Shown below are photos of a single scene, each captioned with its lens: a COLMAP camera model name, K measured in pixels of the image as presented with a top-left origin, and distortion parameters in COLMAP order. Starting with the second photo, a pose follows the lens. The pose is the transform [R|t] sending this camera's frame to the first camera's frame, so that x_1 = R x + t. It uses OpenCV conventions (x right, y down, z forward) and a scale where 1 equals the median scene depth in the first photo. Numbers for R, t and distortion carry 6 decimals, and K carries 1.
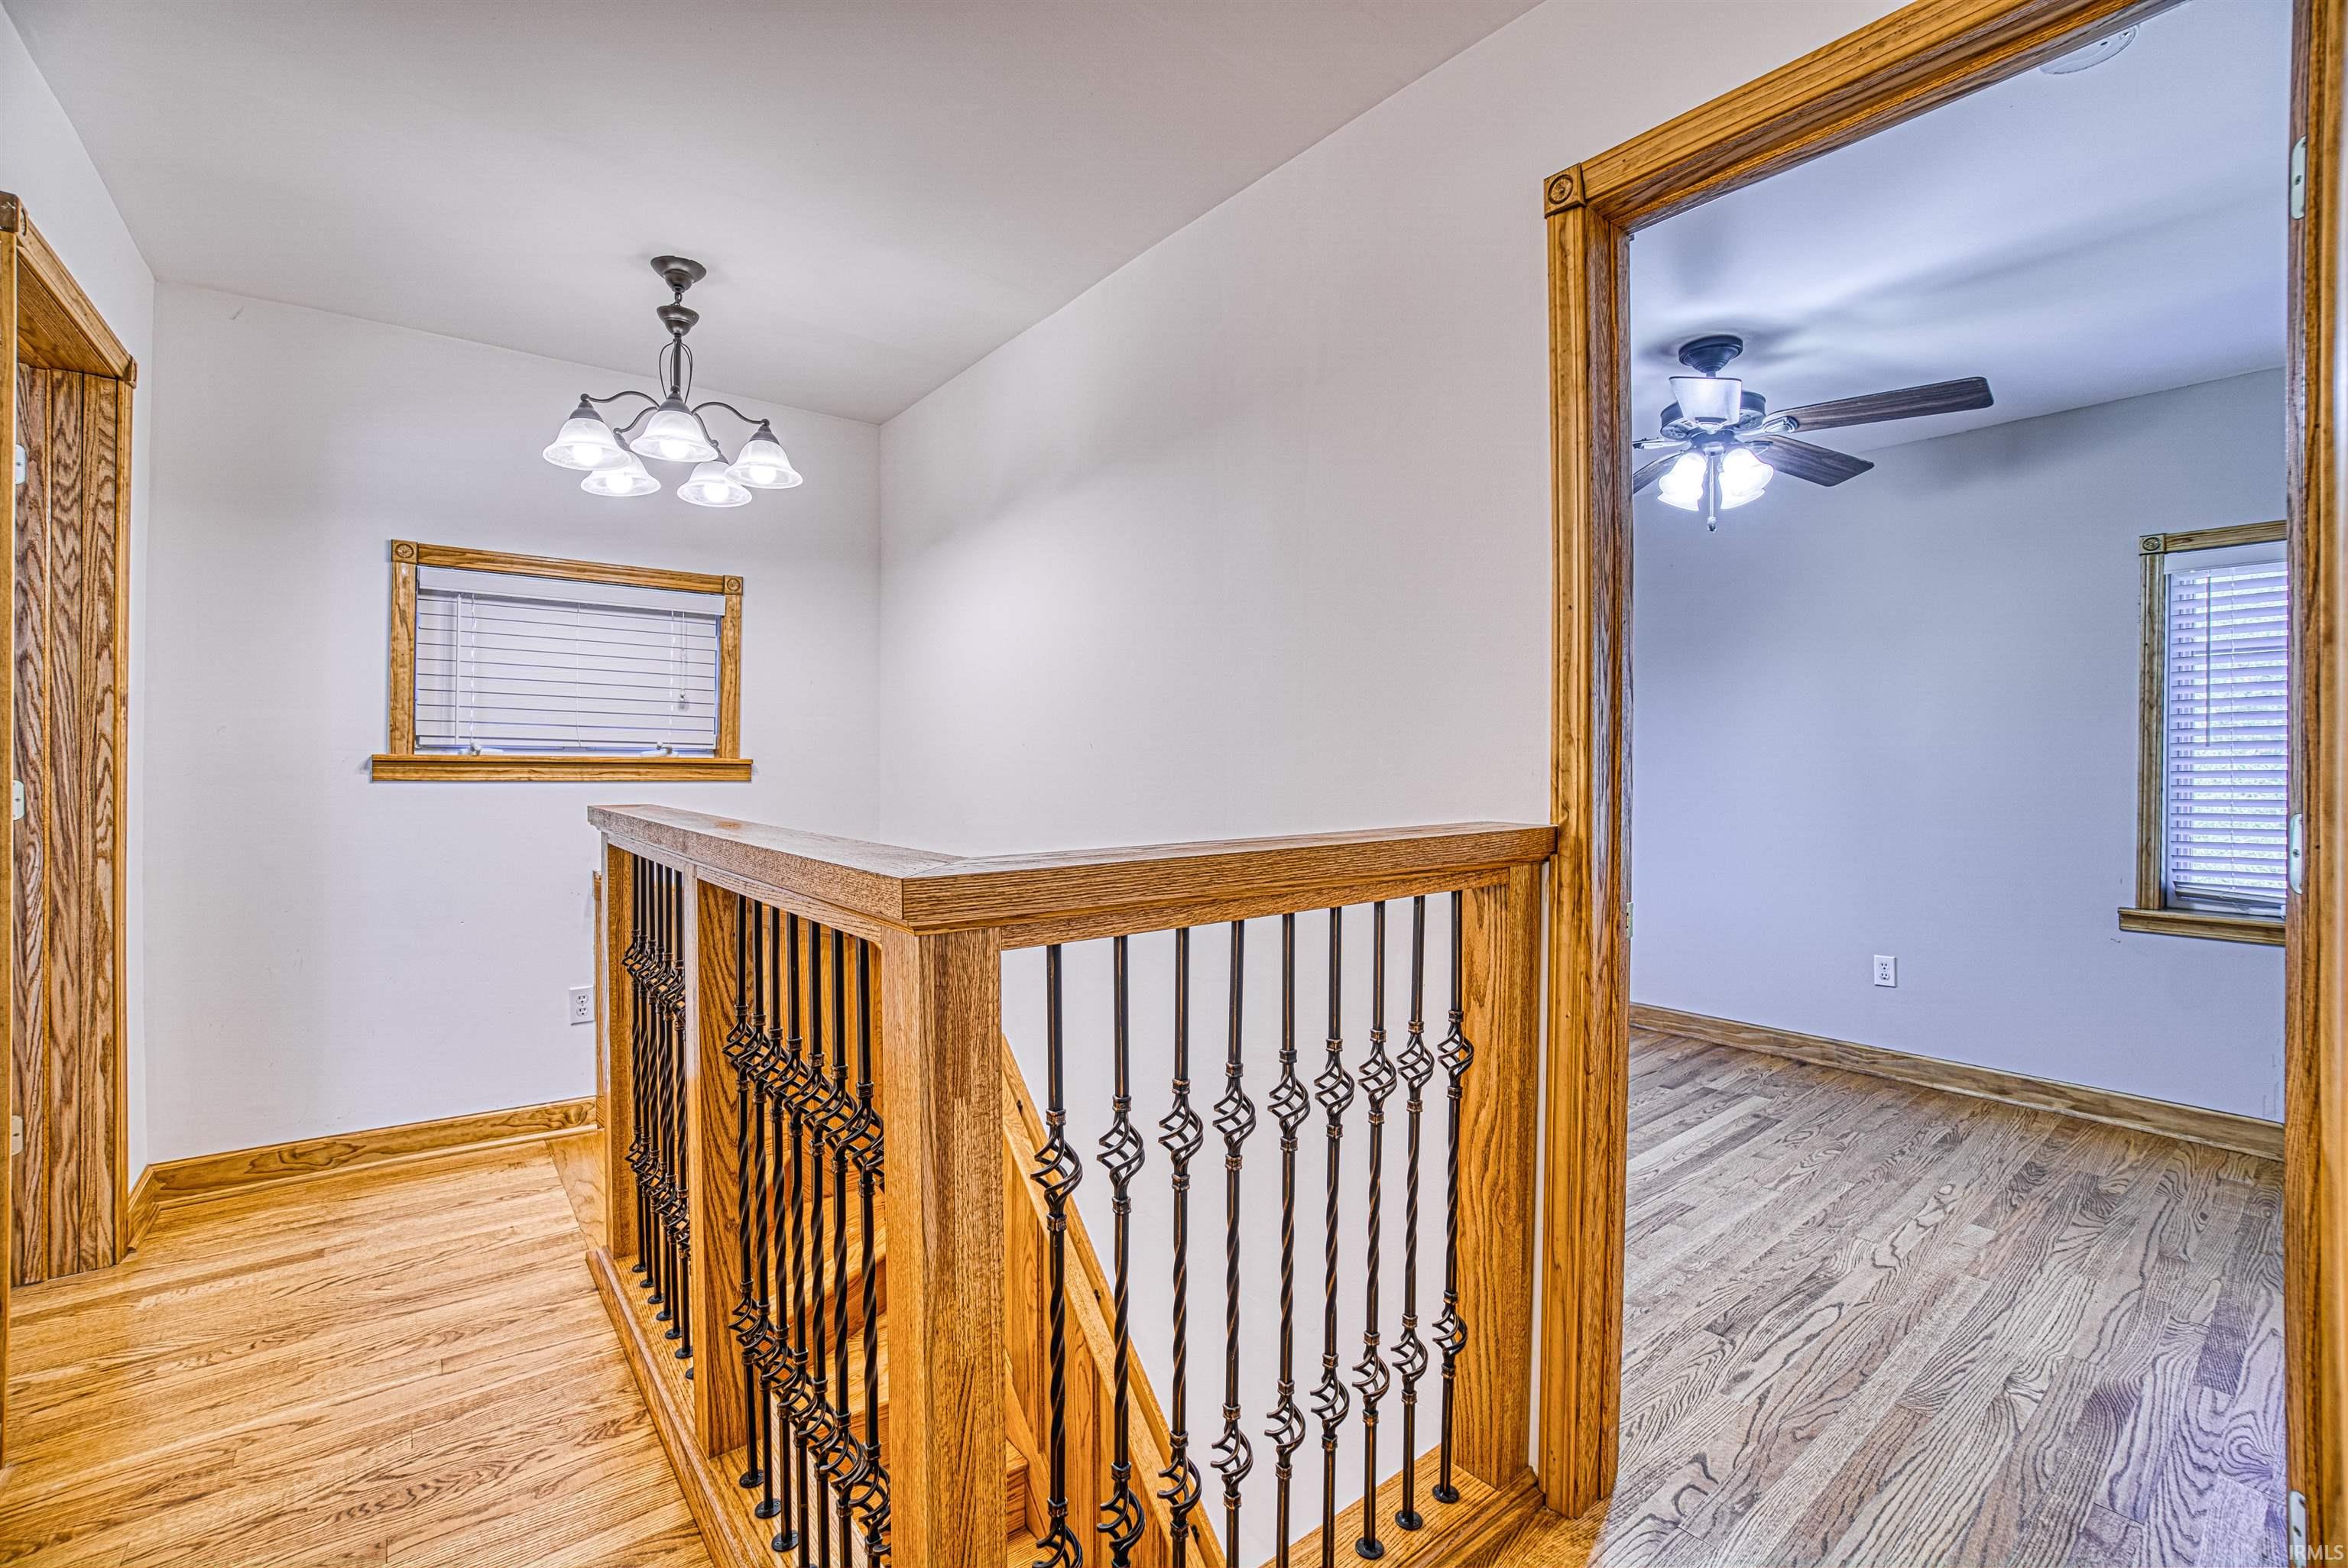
lens RADIAL K [[1024.9, 0, 1165.4], [0, 1024.9, 778.4], [0, 0, 1]] dist [-0.048373, 0.013946]
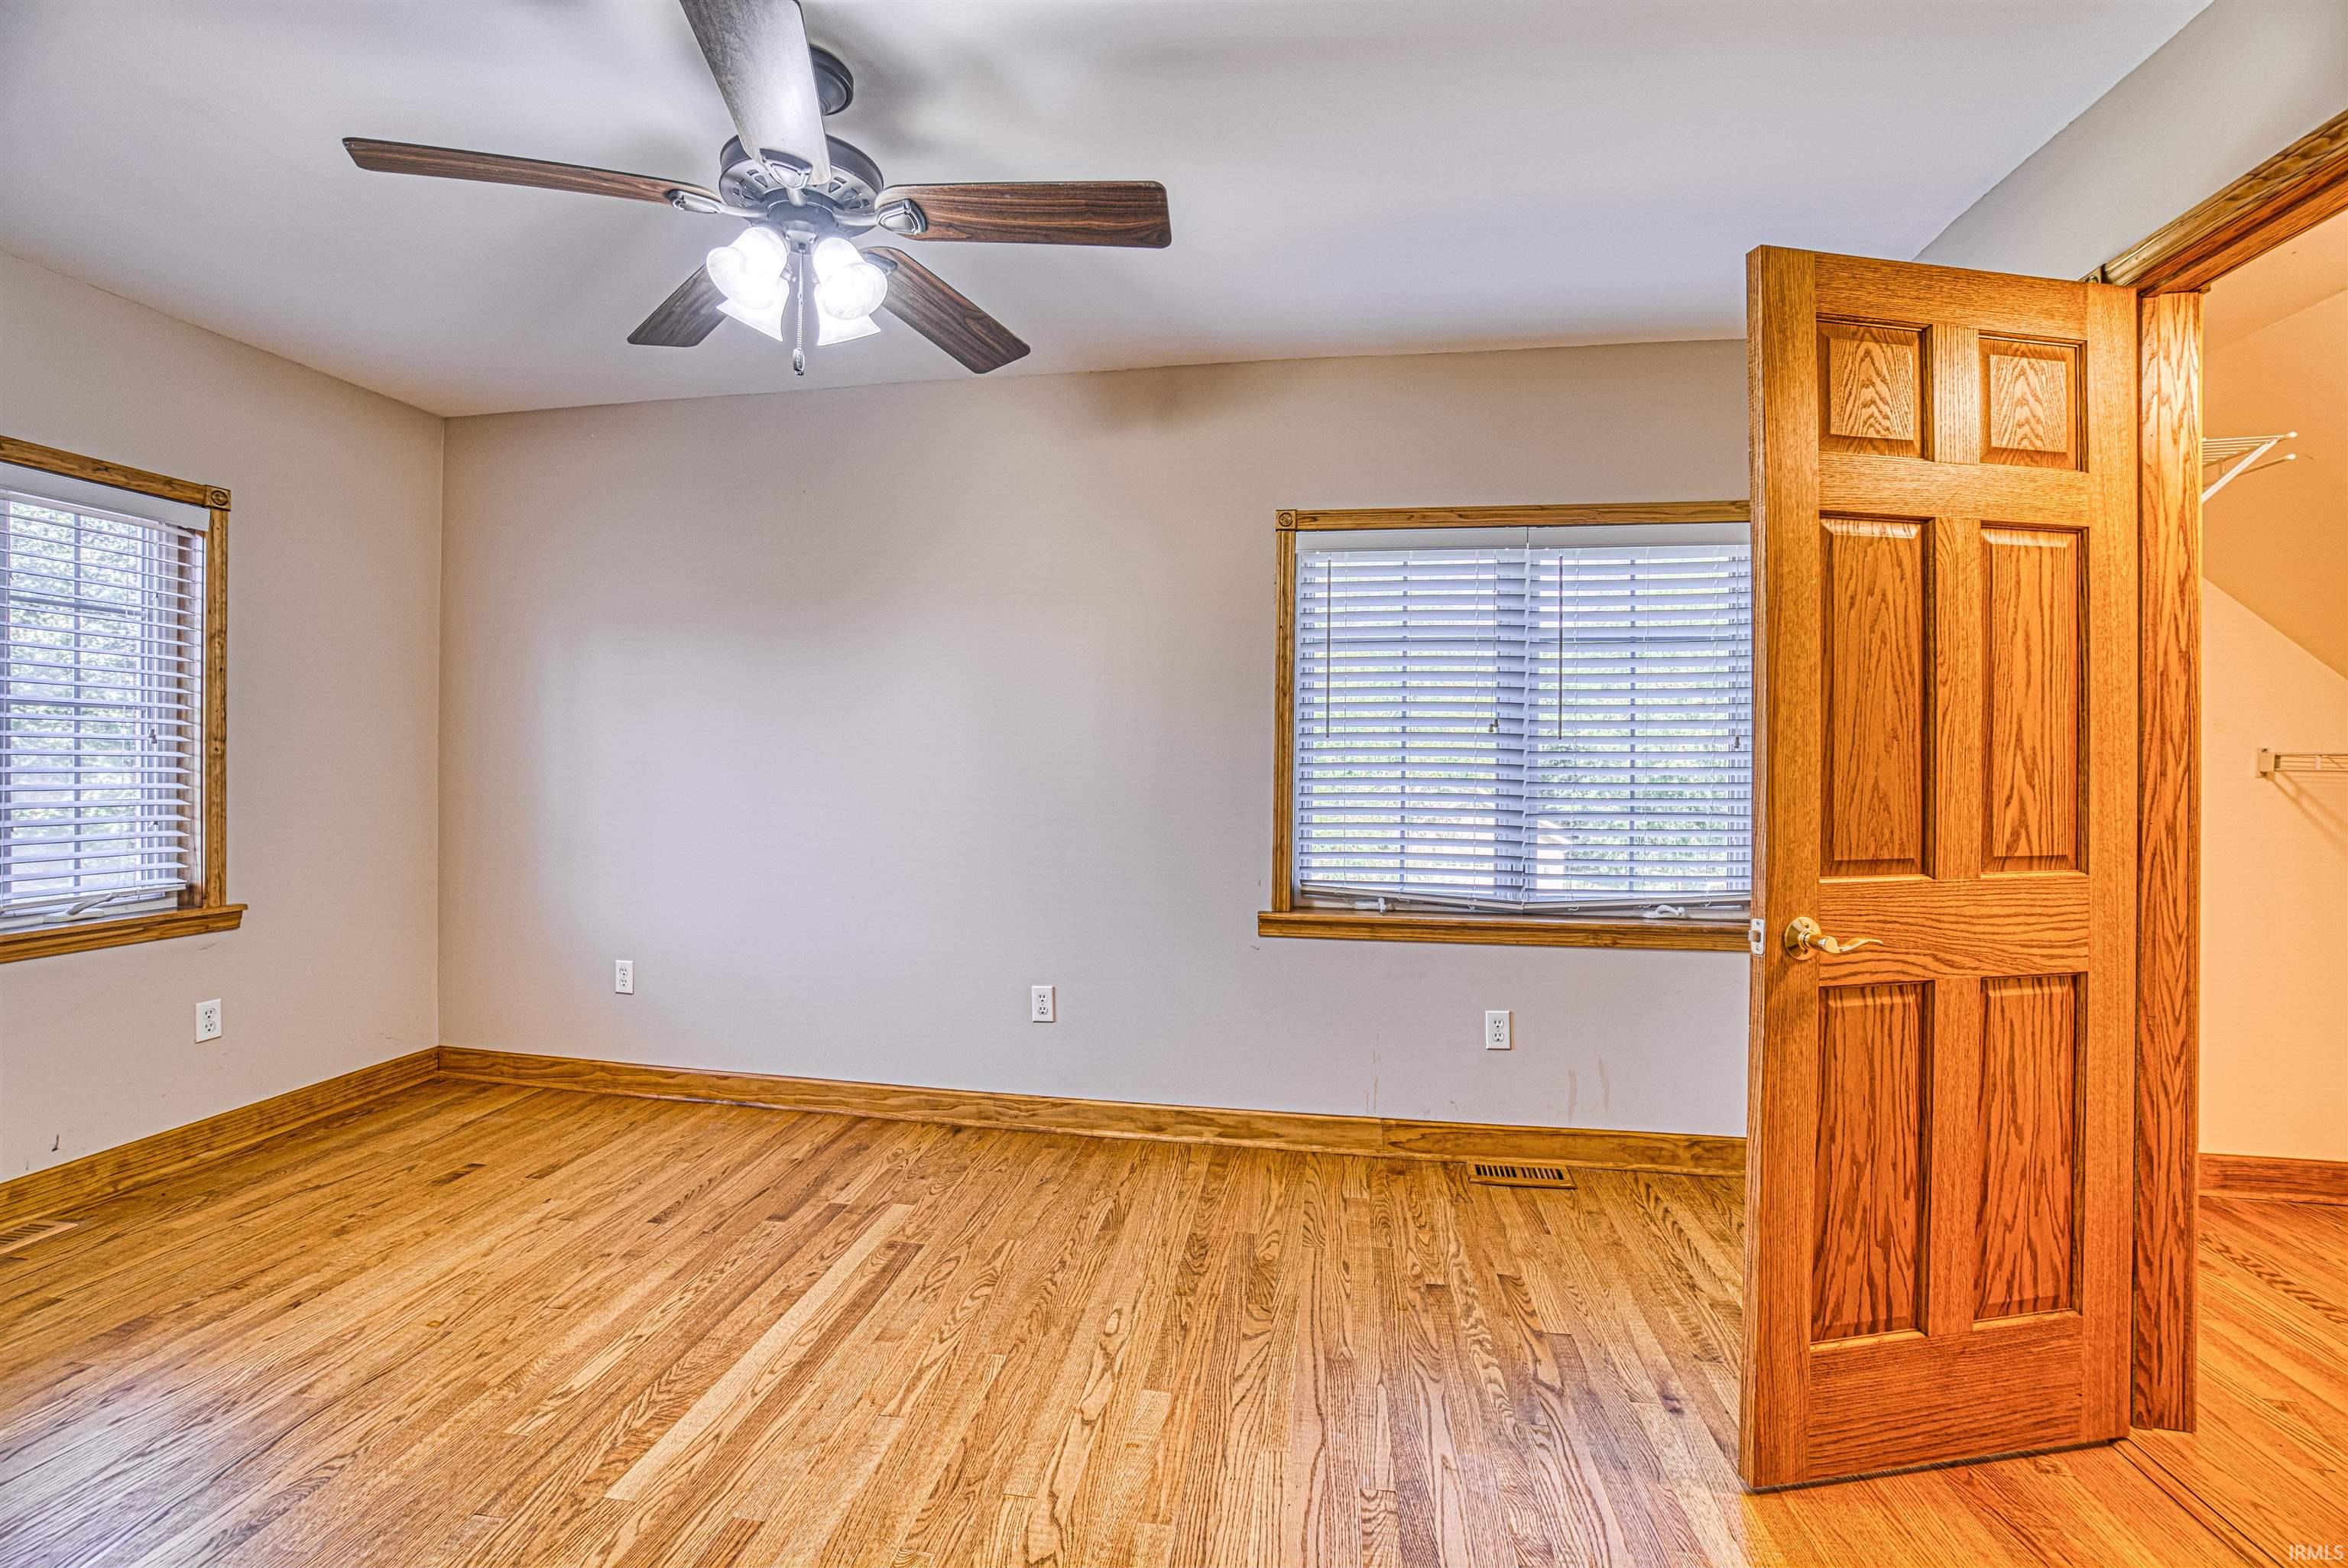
lens RADIAL K [[1024.9, 0, 1165.2], [0, 1024.9, 766.5], [0, 0, 1]] dist [-0.048373, 0.013946]
pose [[0.743419, -0.002078, 0.668822, 0.267428], [-0.000726, 0.999992, 0.003915, -0.007979], [-0.668825, -0.003396, 0.743412, 0.357119]]
